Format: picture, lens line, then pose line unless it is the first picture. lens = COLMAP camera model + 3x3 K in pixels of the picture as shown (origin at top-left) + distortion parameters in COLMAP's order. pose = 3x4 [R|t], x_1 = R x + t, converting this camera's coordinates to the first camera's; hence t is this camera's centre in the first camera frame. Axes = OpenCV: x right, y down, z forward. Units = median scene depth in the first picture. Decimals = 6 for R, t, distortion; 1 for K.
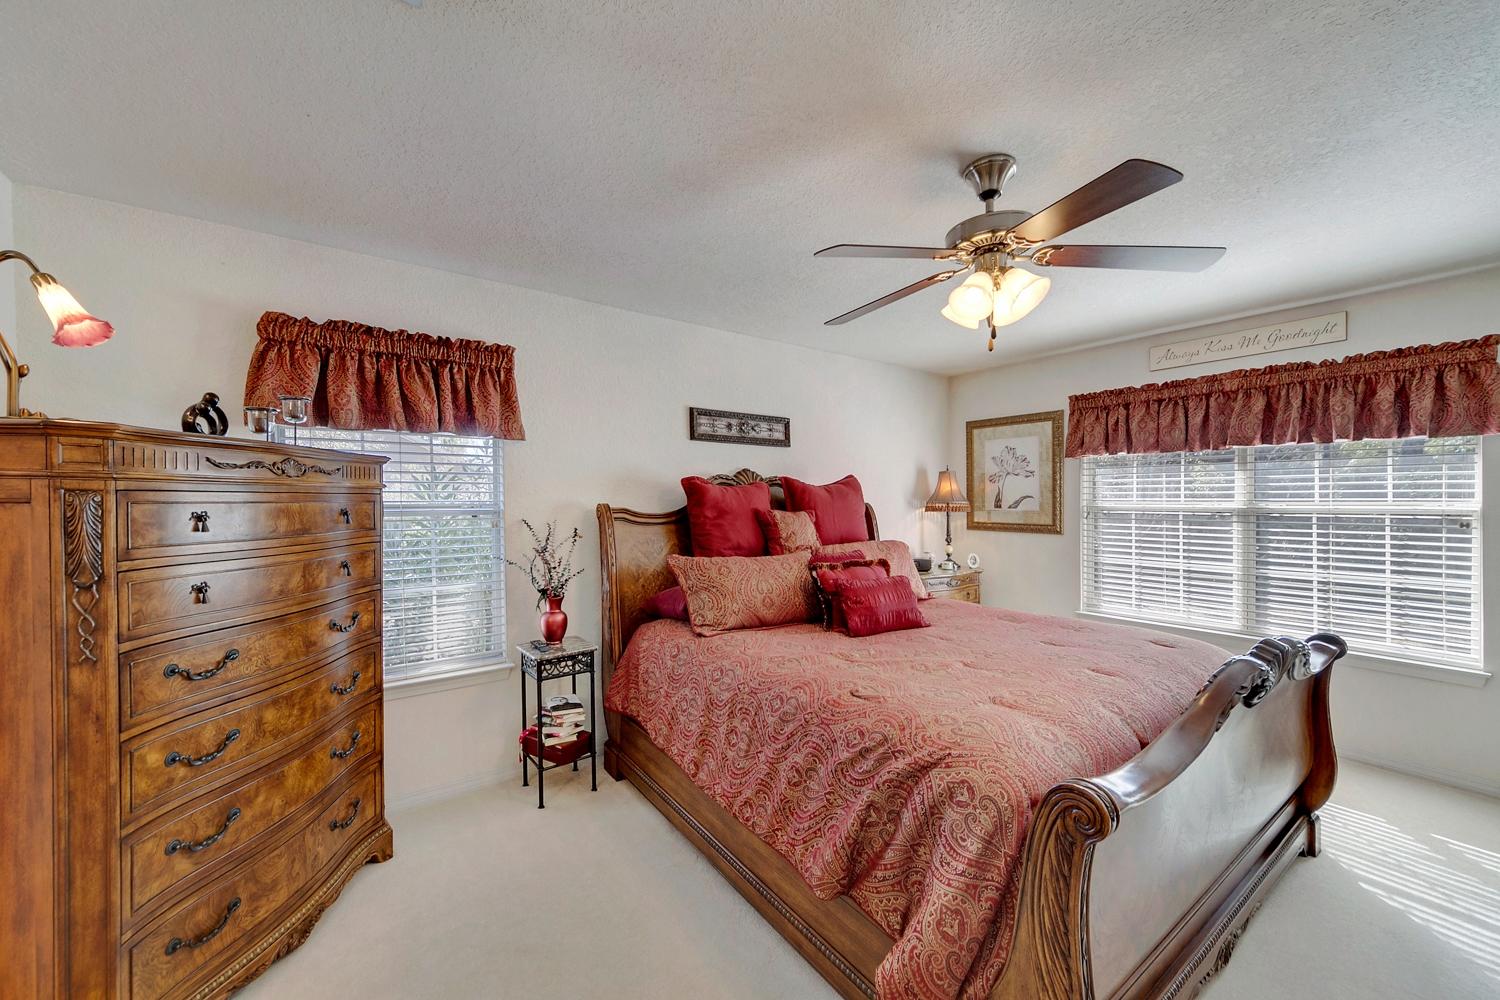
lens RADIAL K [[575.7, 0, 743.8], [0, 575.7, 506.1], [0, 0, 1]] dist [-0.009142, 0.004372]
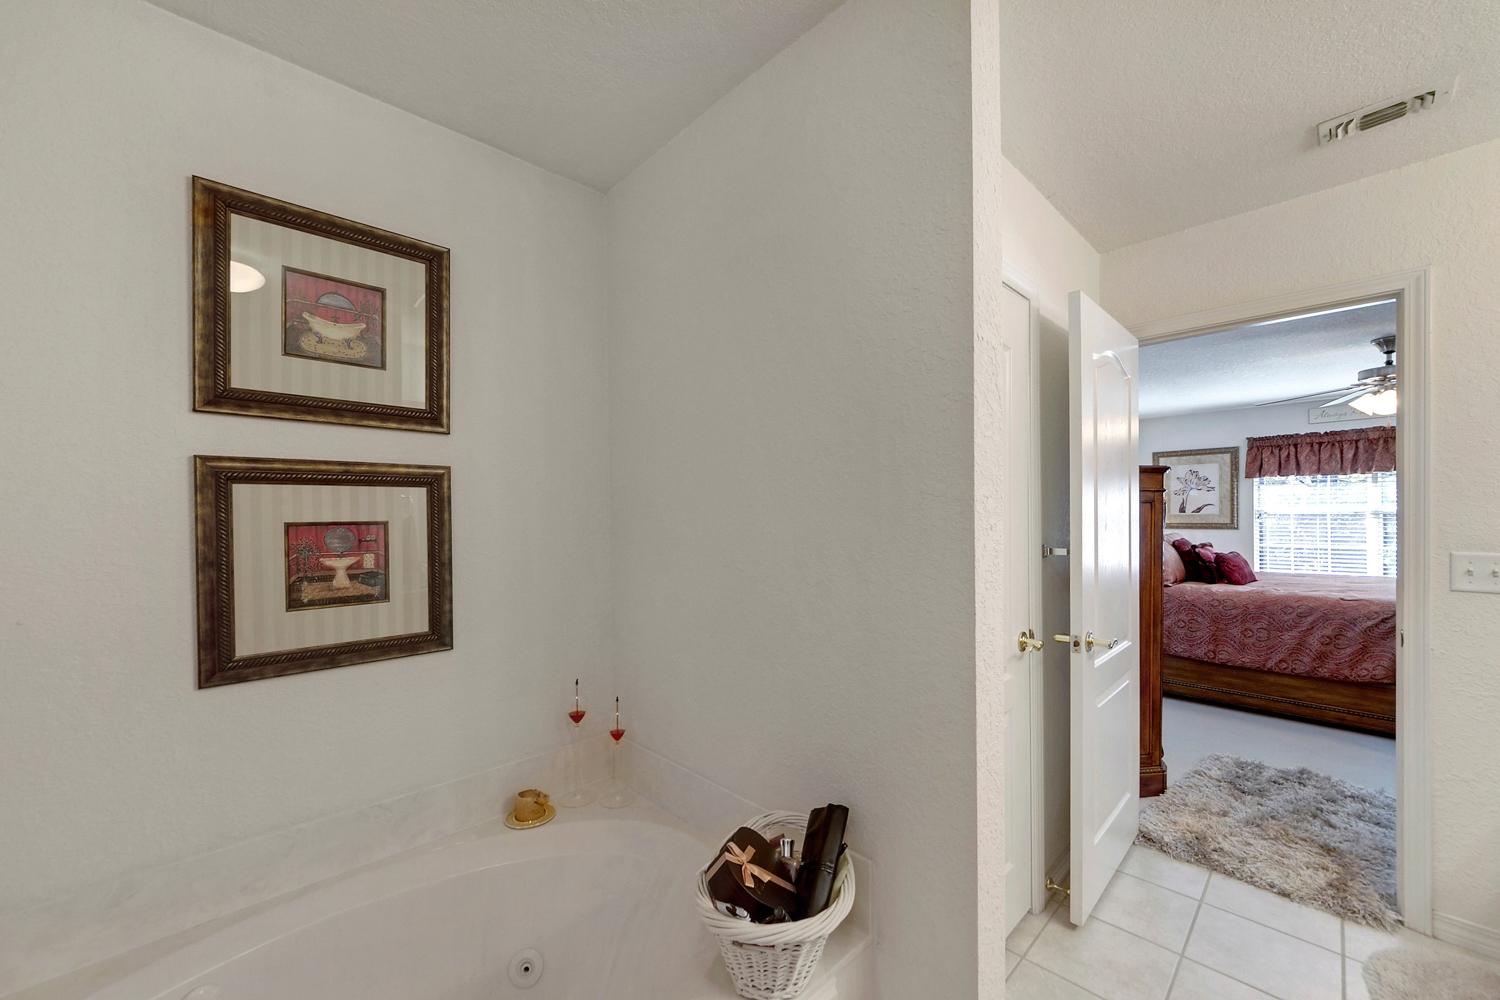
lens RADIAL K [[575.7, 0, 748.1], [0, 575.7, 514.6], [0, 0, 1]] dist [-0.009142, 0.004372]
pose [[0.989844, -0.011701, 0.141673, -1.081640], [0.013116, 0.999873, -0.009054, 0.009024], [-0.141549, 0.010820, 0.989872, -0.351056]]
